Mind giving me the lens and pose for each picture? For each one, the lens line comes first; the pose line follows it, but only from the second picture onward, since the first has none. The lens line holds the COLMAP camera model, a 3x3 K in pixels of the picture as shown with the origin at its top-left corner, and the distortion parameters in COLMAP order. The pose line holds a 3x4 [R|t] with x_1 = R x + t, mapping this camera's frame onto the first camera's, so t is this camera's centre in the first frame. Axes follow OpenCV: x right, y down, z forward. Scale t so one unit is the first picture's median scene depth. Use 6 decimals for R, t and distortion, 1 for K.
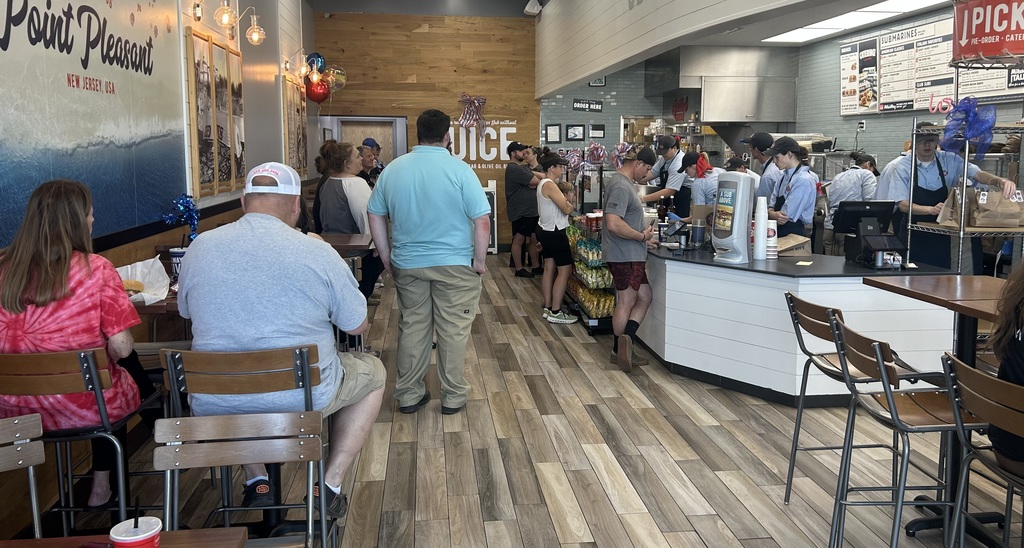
lens RADIAL K [[842.1, 0, 542.1], [0, 842.1, 229.6], [0, 0, 1]] dist [0.083764, -0.061480]
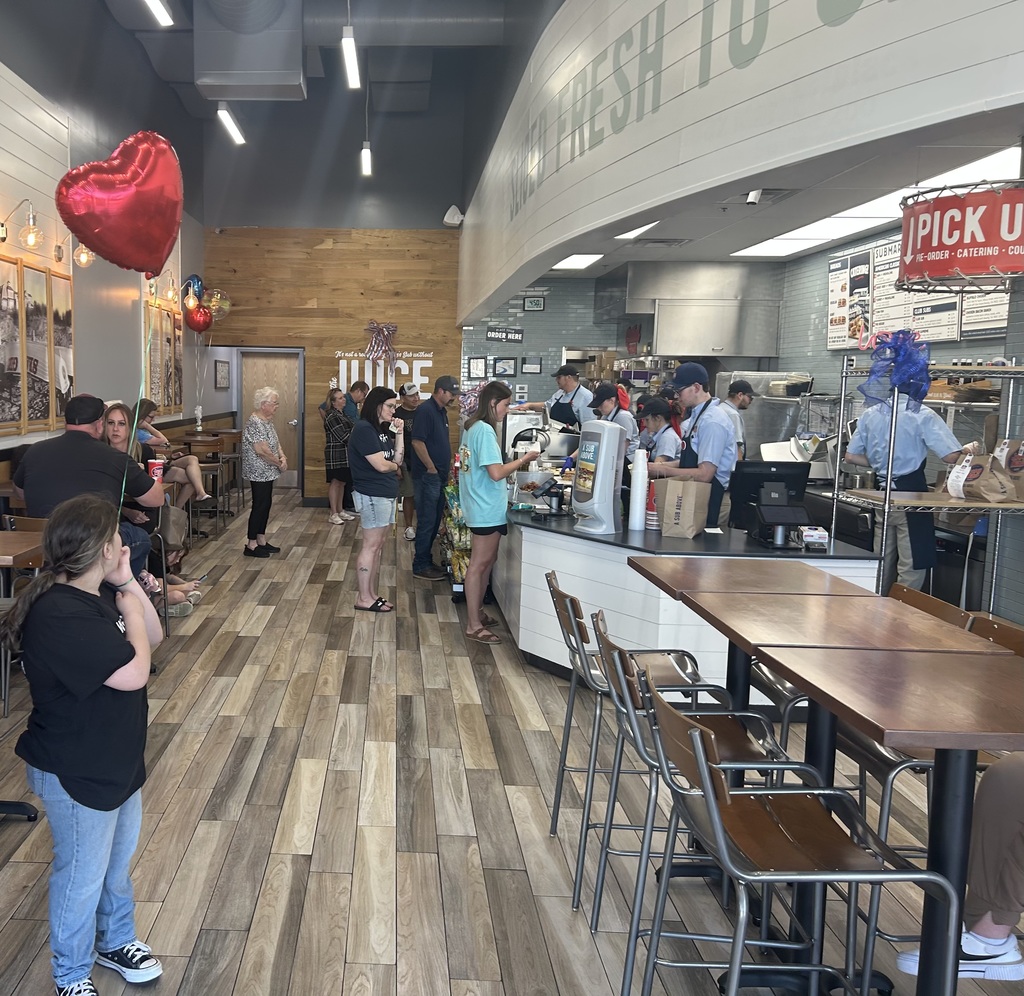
lens RADIAL K [[1003.3, 0, 357.3], [0, 1003.3, 484.5], [0, 0, 1]] dist [0.062384, -0.033968]
pose [[0.984135, 0.031130, -0.174667, 0.101410], [-0.030352, 0.999514, 0.007121, -0.004231], [0.174803, -0.001706, 0.984602, 0.005593]]
